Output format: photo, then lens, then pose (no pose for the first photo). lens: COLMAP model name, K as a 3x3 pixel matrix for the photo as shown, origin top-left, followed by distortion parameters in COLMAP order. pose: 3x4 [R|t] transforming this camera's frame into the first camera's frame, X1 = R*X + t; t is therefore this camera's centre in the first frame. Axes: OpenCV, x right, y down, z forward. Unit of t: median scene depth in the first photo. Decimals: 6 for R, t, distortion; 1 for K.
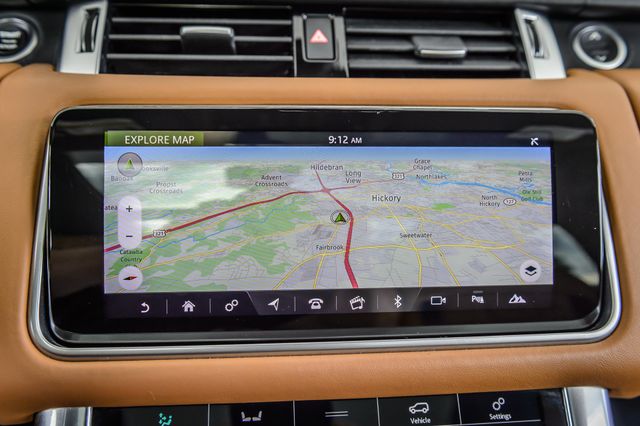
lens RADIAL K [[583.0, 0, 320.0], [0, 583.0, 213.0], [0, 0, 1]] dist [-0.022351, 0.003906]
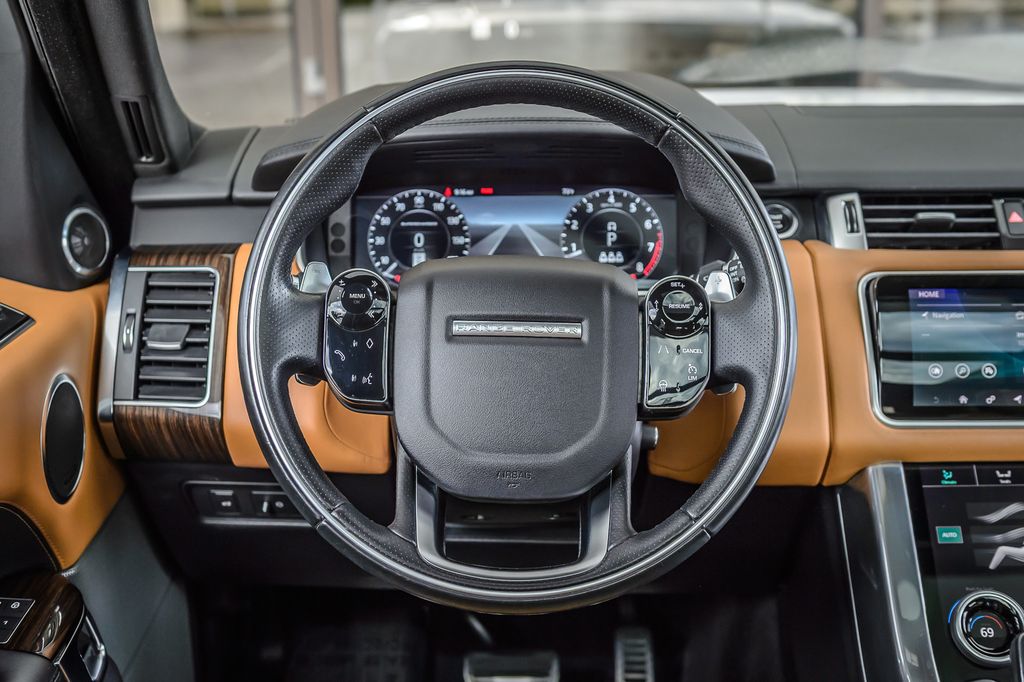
lens RADIAL K [[1340.1, 0, 509.8], [0, 1340.1, 329.5], [0, 0, 1]] dist [0.003708, -0.016867]
pose [[0.995007, -0.004121, -0.099716, -0.893555], [-0.006062, 0.994806, -0.101607, 0.286717], [0.099617, 0.101704, 0.989814, -2.241780]]
